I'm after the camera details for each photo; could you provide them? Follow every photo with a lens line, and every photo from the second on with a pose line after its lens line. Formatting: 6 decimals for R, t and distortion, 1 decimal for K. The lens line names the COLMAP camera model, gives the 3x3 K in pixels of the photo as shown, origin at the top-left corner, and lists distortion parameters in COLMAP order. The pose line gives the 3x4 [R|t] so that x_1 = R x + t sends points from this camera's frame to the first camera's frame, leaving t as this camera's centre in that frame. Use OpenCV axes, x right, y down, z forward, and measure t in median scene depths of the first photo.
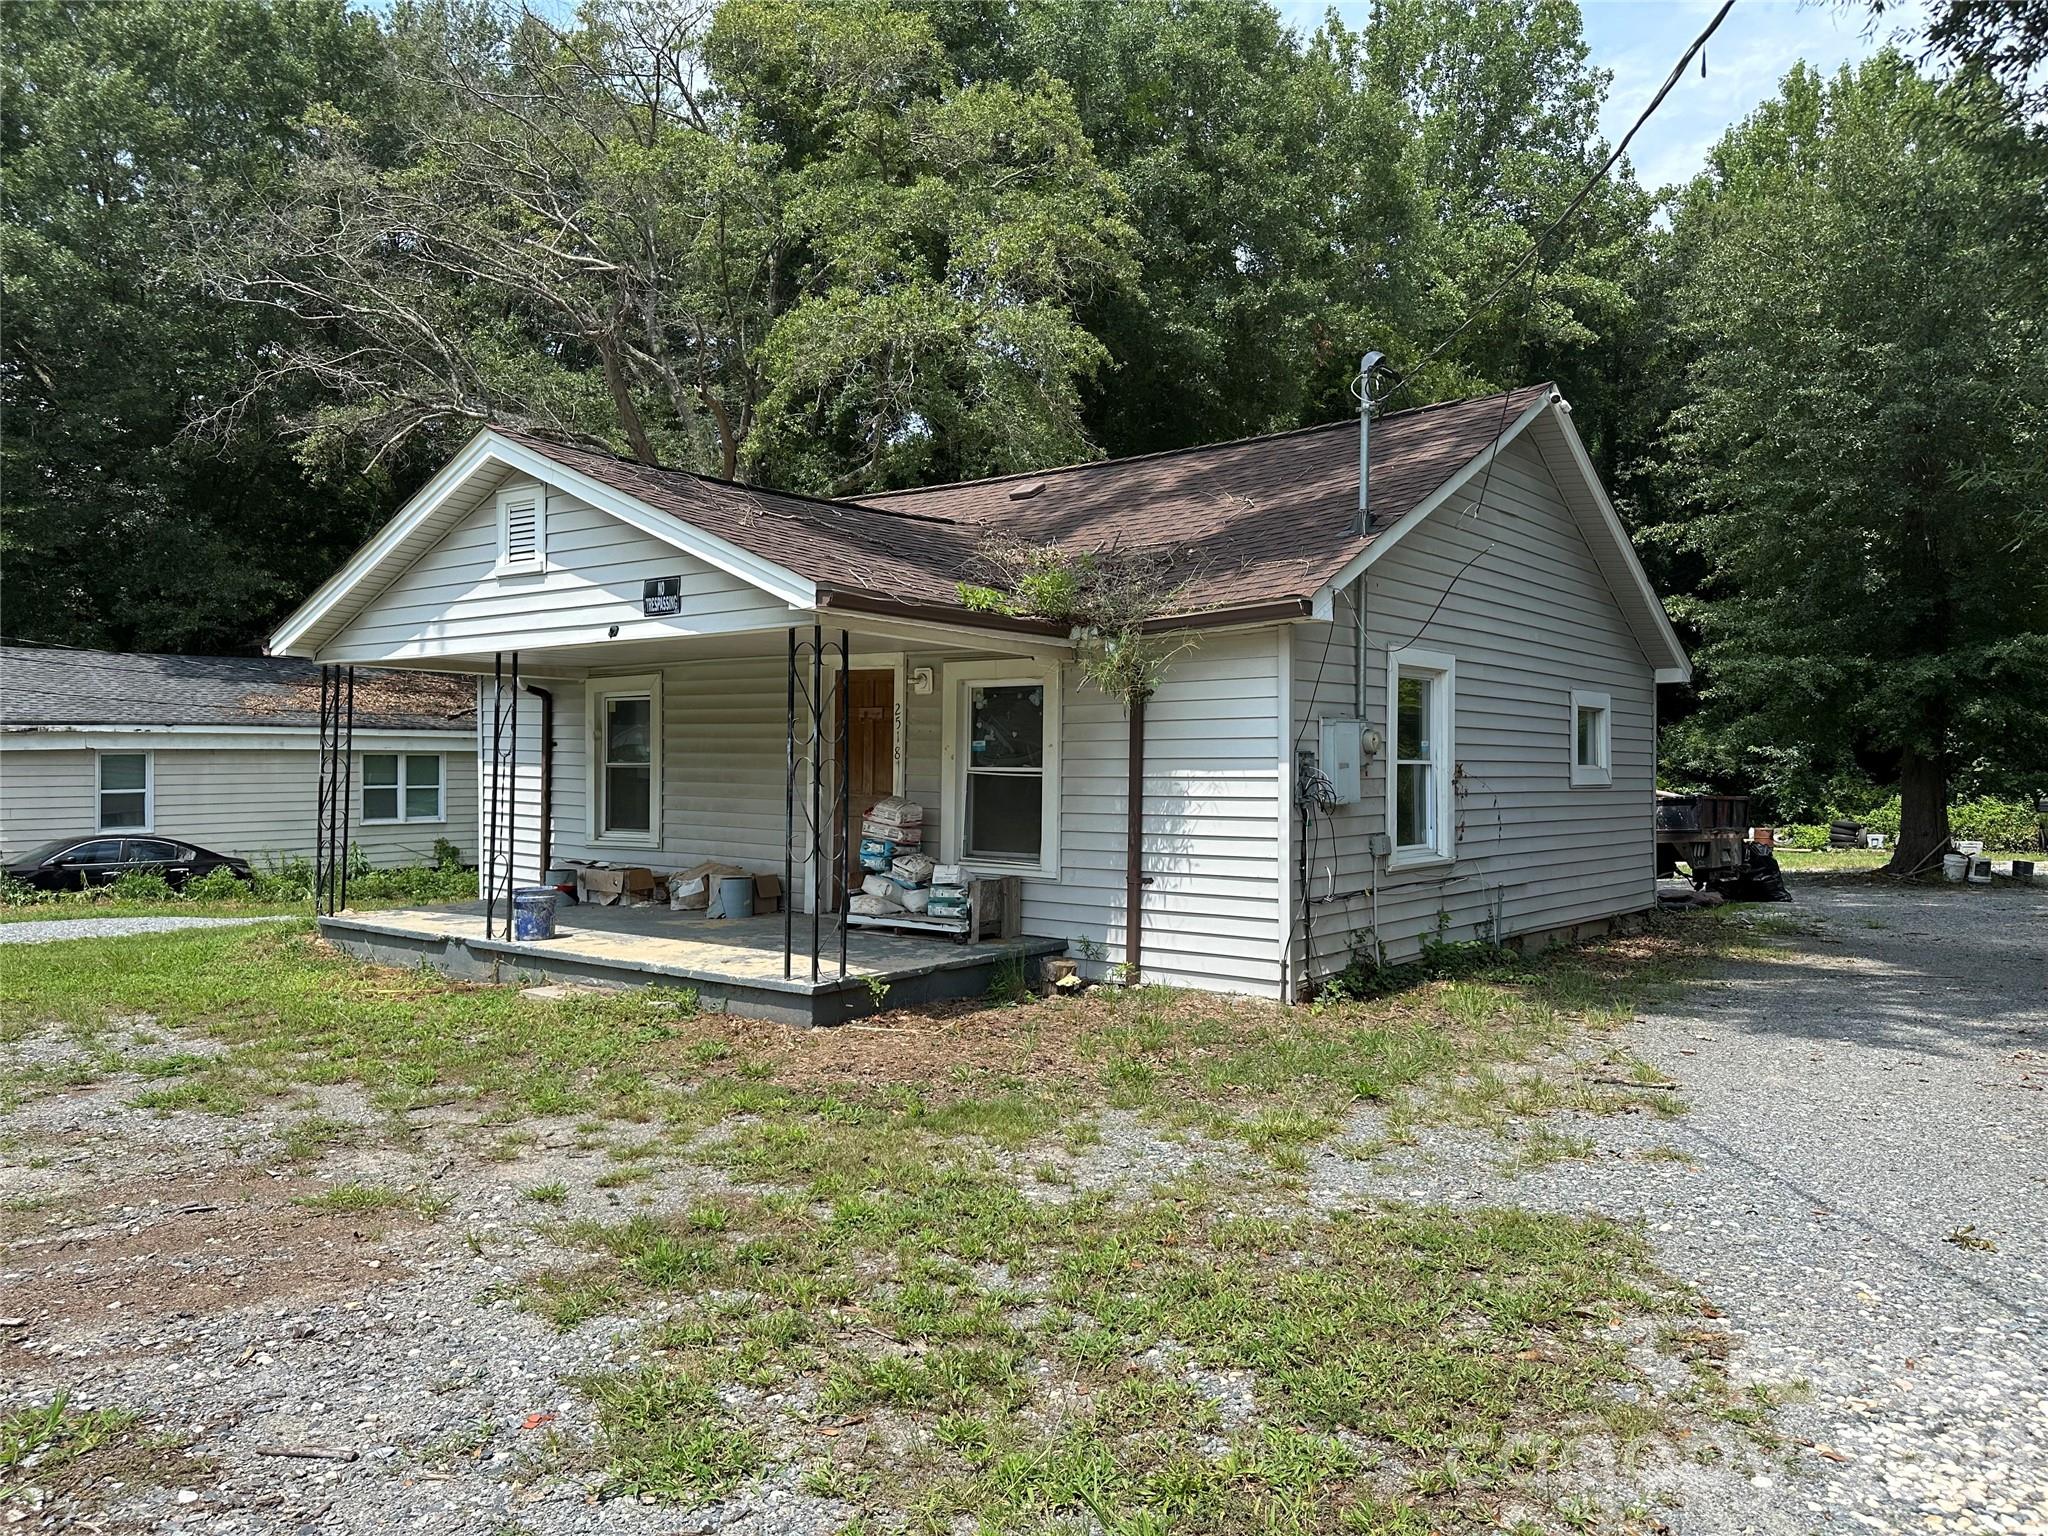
lens RADIAL K [[1442.5, 0, 1024.0], [0, 1442.5, 768.0], [0, 0, 1]] dist [0.001715, 0.000199]
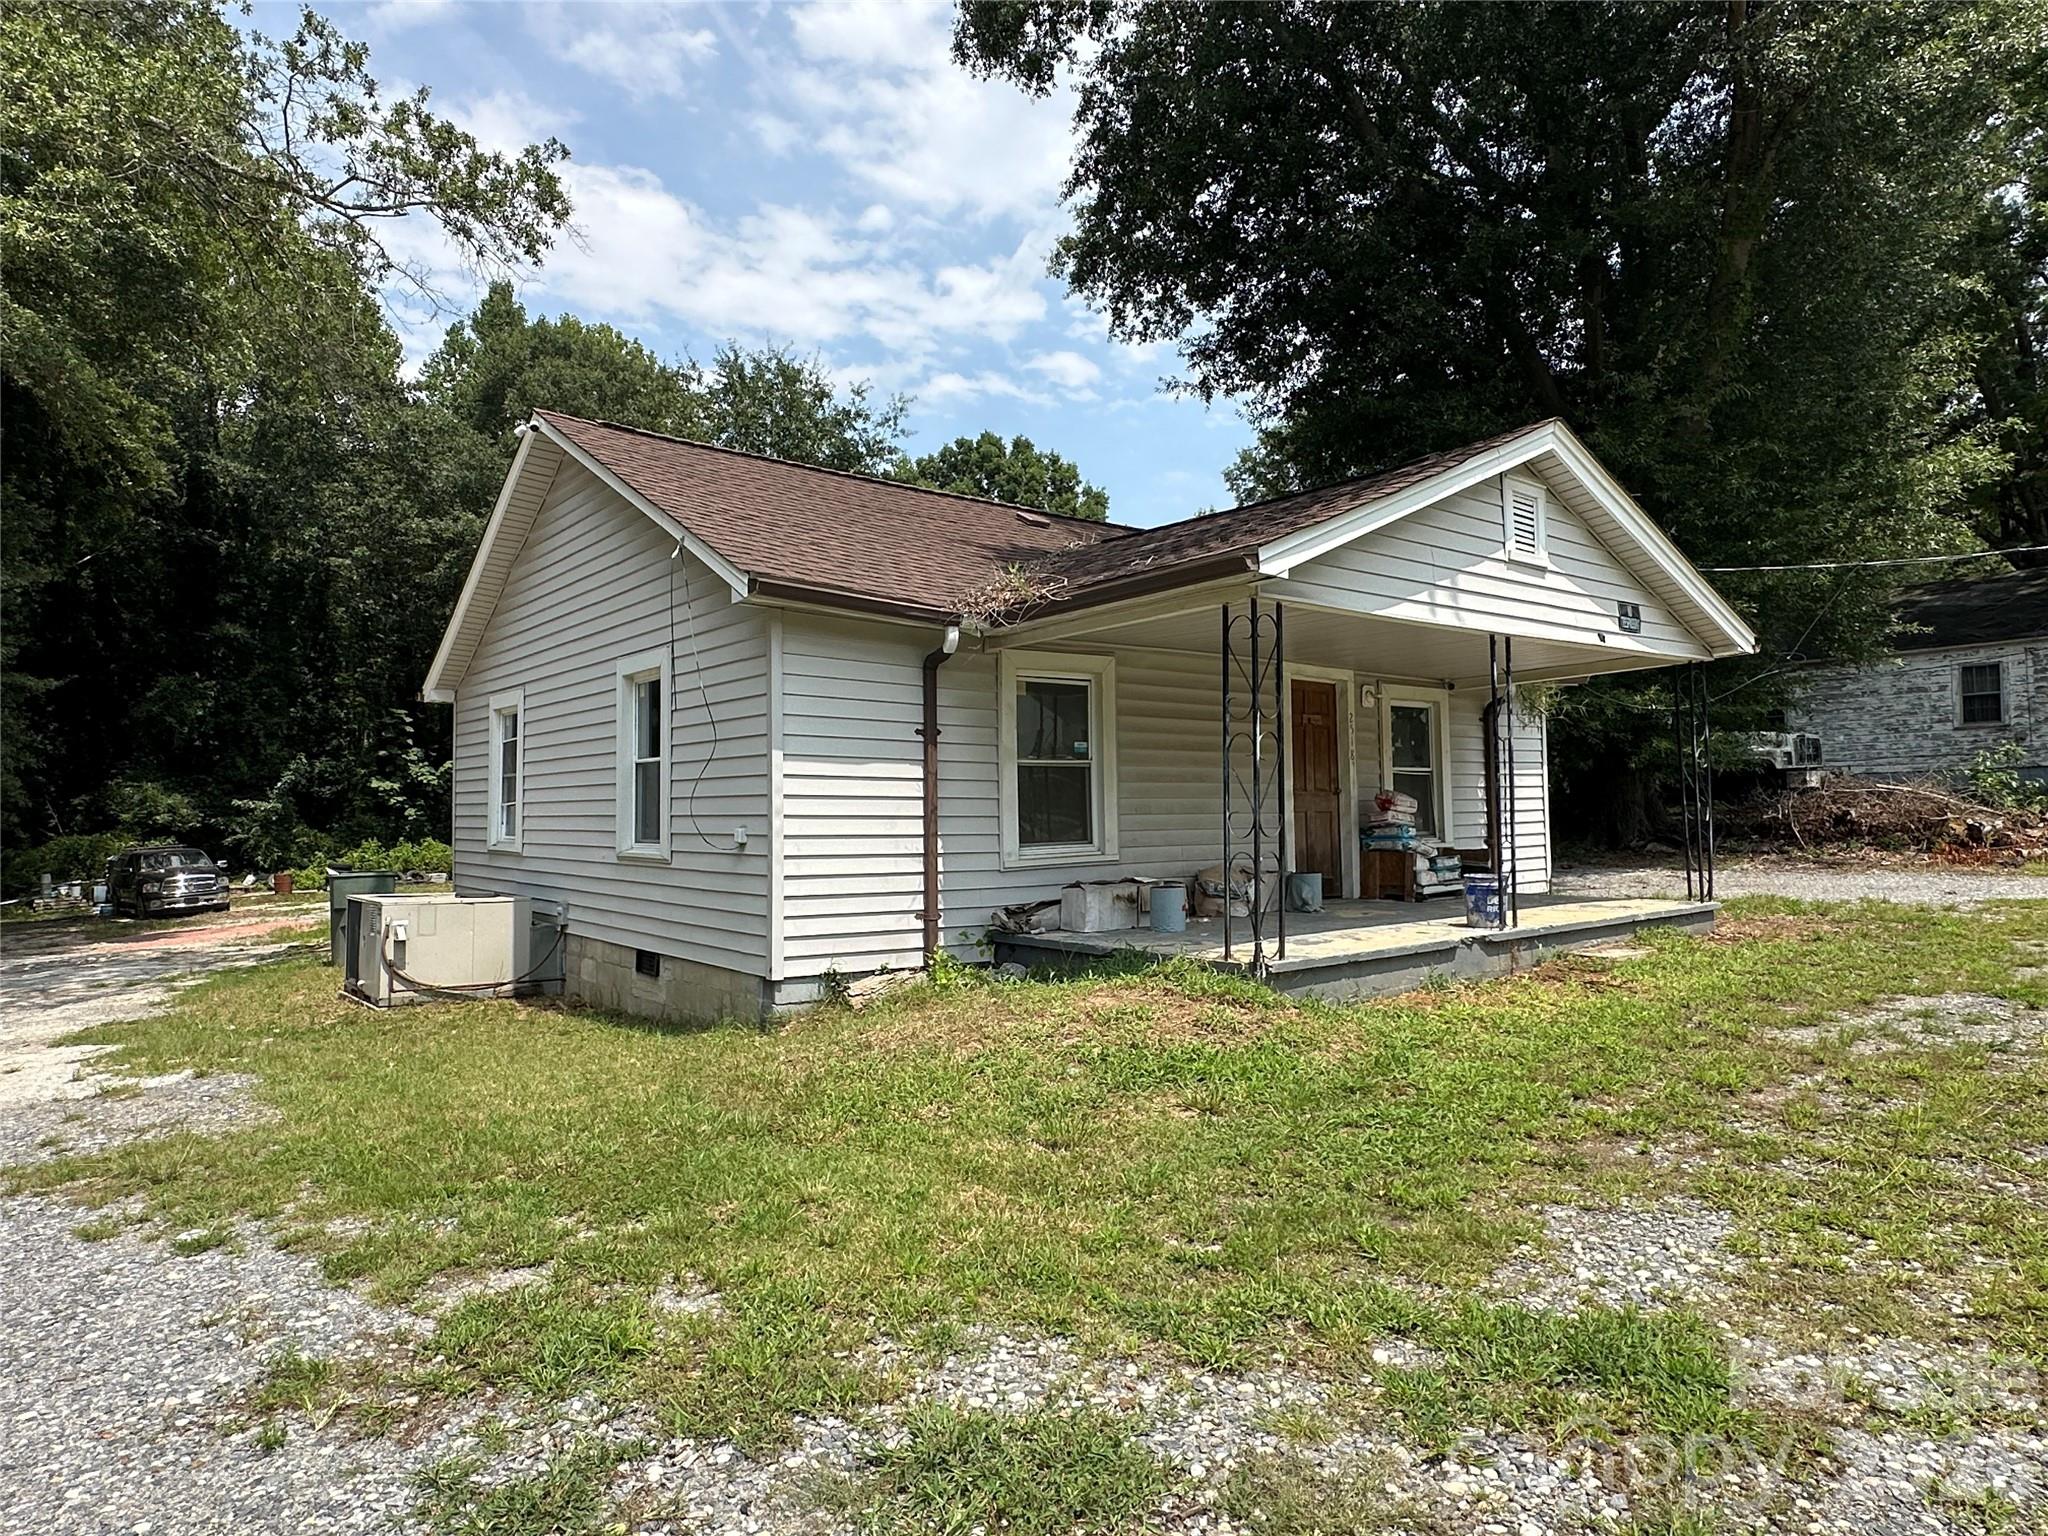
lens RADIAL K [[1259.5, 0, 1024.0], [0, 1259.5, 768.0], [0, 0, 1]] dist [-0.001616, -0.000269]
pose [[0.238927, 0.026834, 0.970667, -1.236048], [0.023978, 0.999150, -0.033523, 0.030533], [-0.970741, 0.031284, 0.238081, 1.082943]]
